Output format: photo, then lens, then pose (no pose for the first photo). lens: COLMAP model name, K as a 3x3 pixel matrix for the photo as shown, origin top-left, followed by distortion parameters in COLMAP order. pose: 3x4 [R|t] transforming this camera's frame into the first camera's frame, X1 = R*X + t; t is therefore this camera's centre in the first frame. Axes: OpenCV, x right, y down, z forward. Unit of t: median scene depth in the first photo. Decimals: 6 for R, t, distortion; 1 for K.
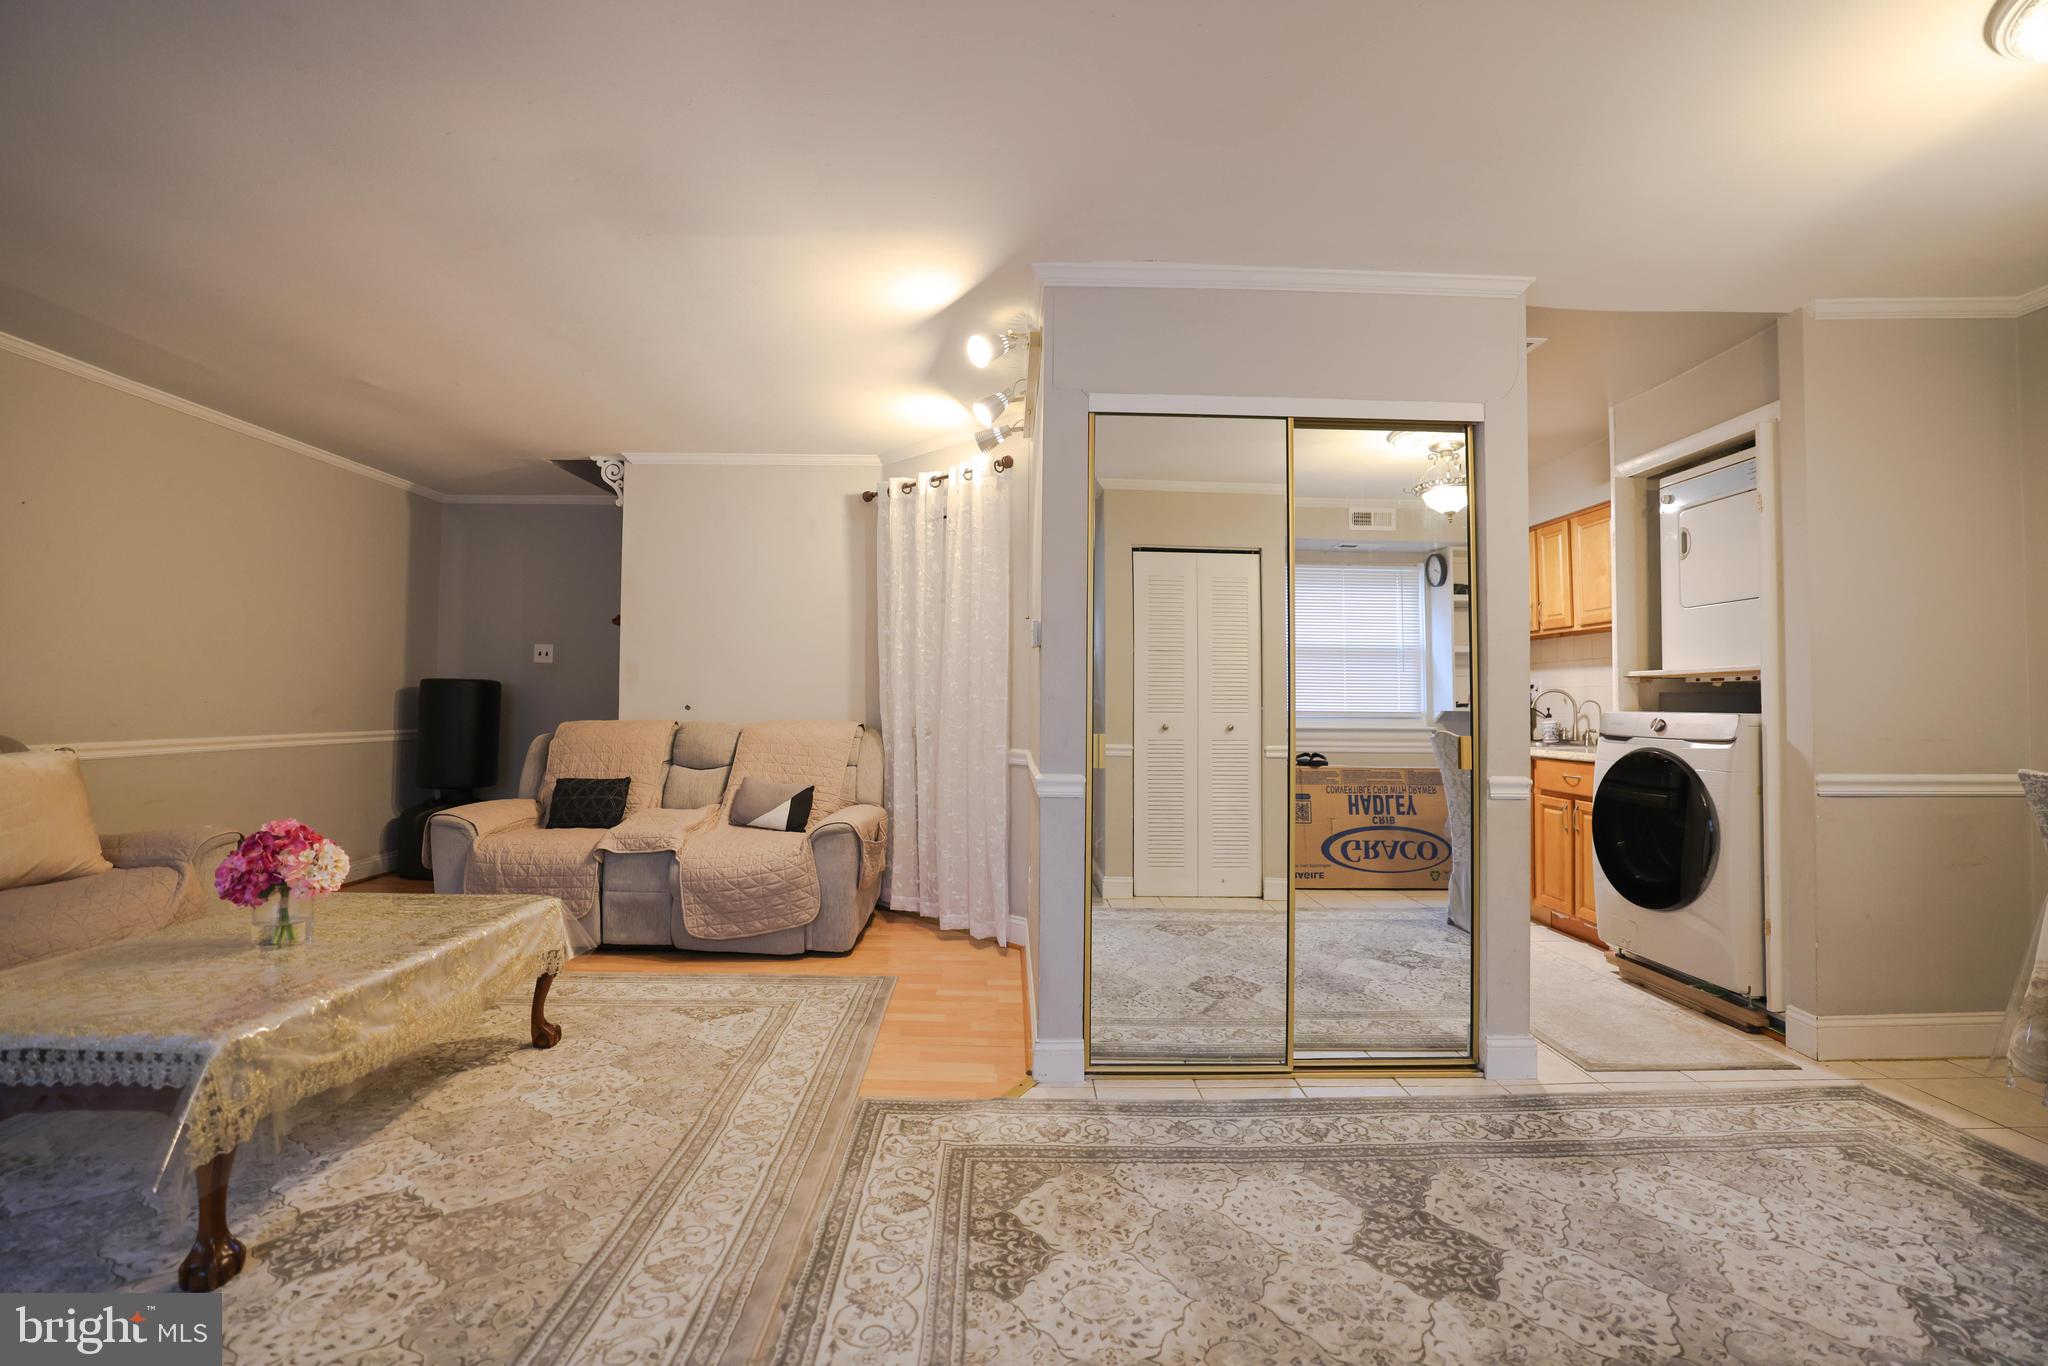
lens RADIAL K [[876.7, 0, 1027.2], [0, 876.7, 677.9], [0, 0, 1]] dist [-0.045369, 0.016683]
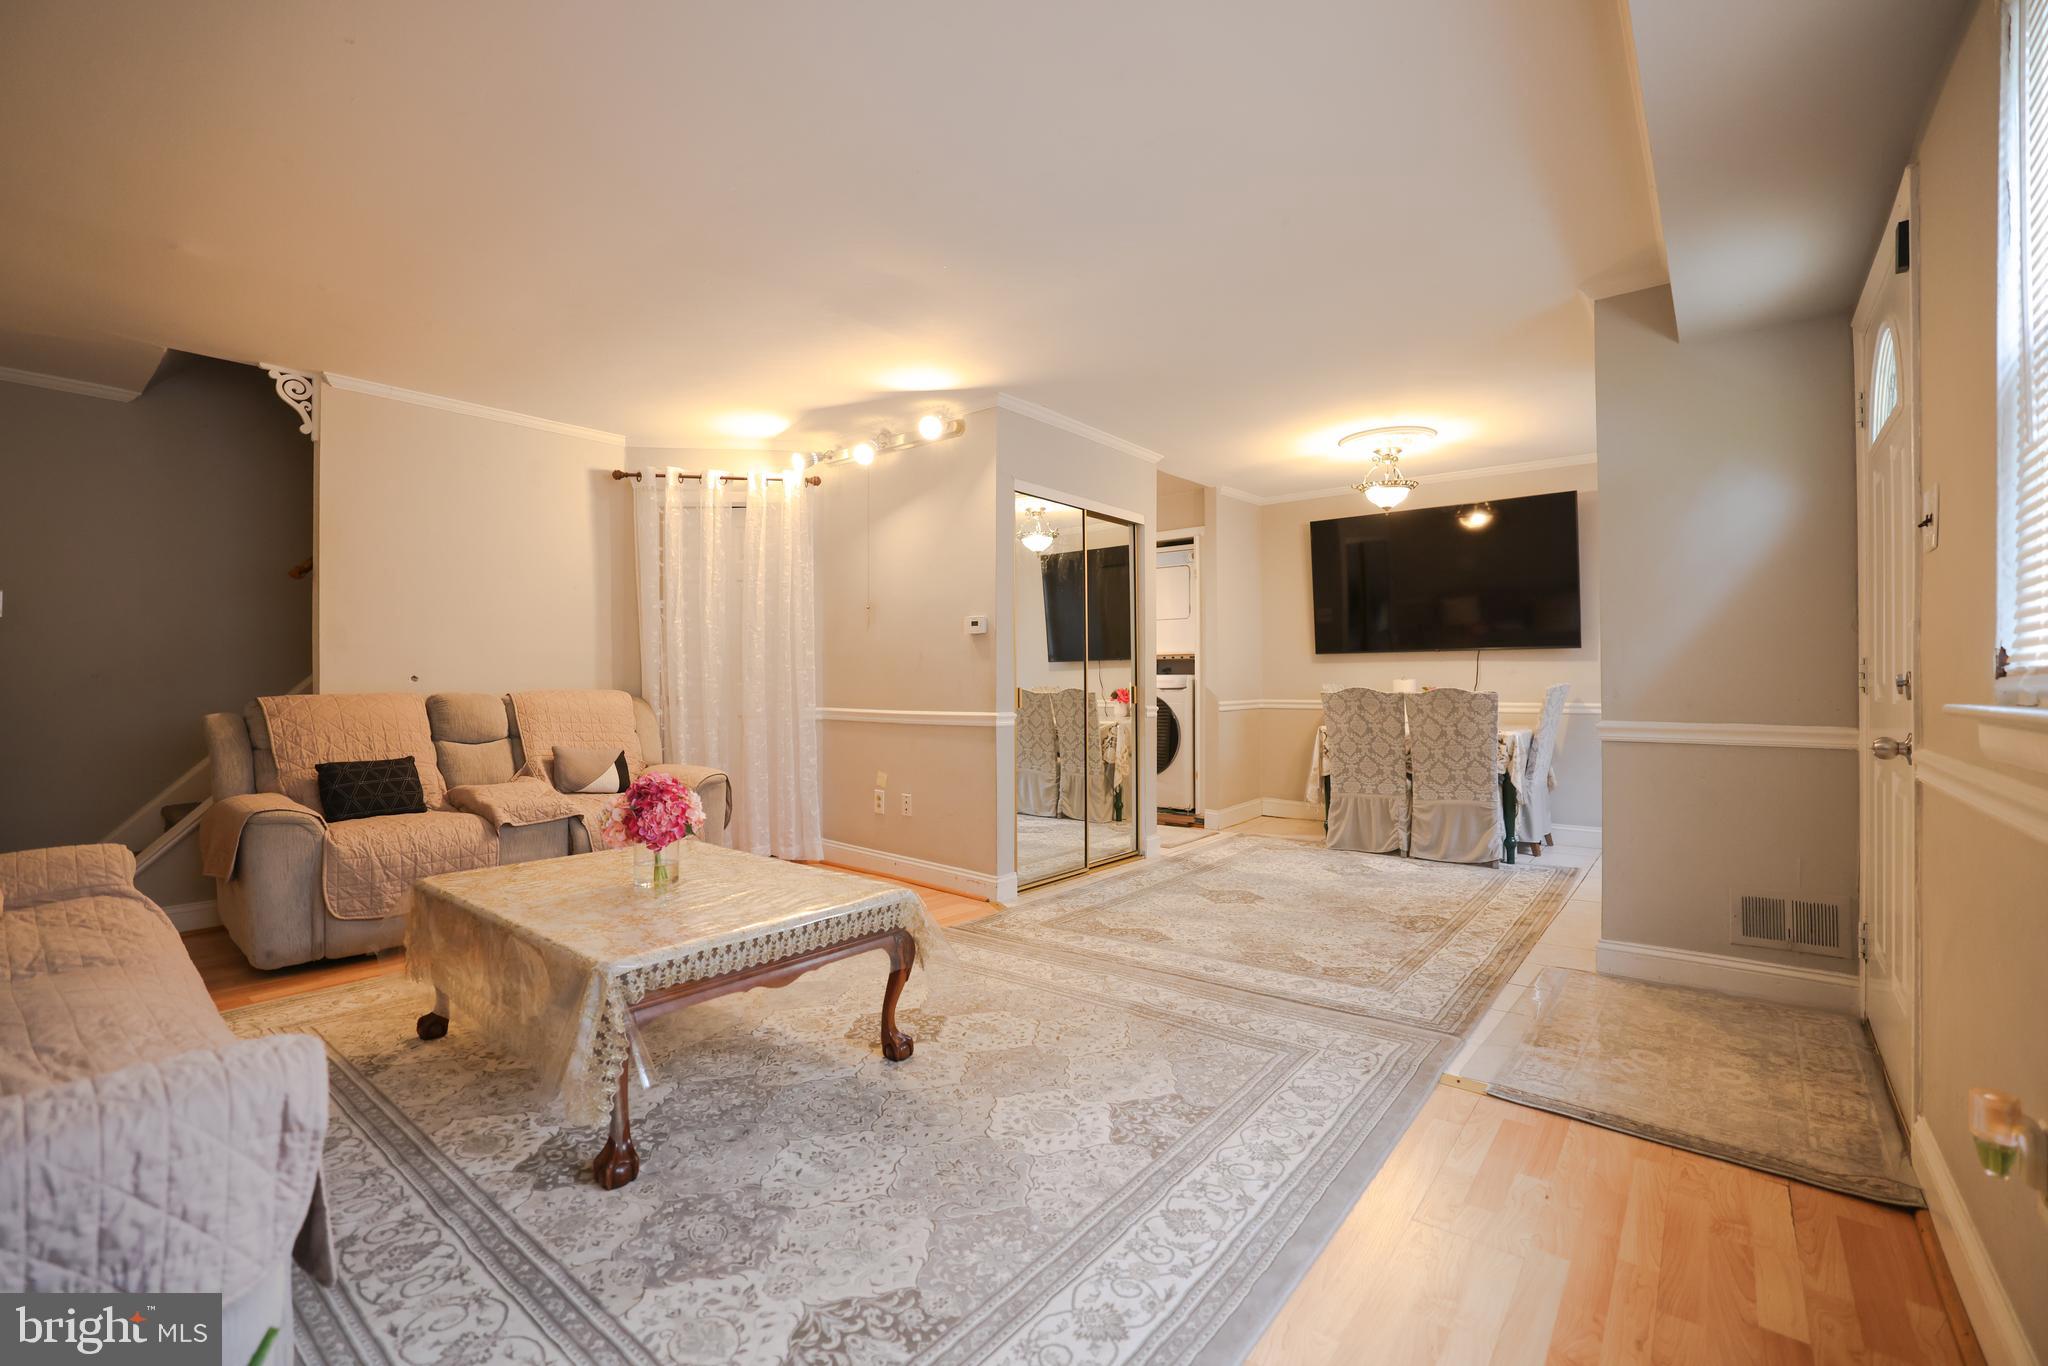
lens RADIAL K [[876.7, 0, 1027.2], [0, 876.7, 677.9], [0, 0, 1]] dist [-0.045369, 0.016683]
pose [[0.645879, -0.008047, 0.763398, -1.050297], [-0.014828, 0.999624, 0.023083, 0.005792], [-0.763296, -0.026228, 0.645516, -0.073504]]
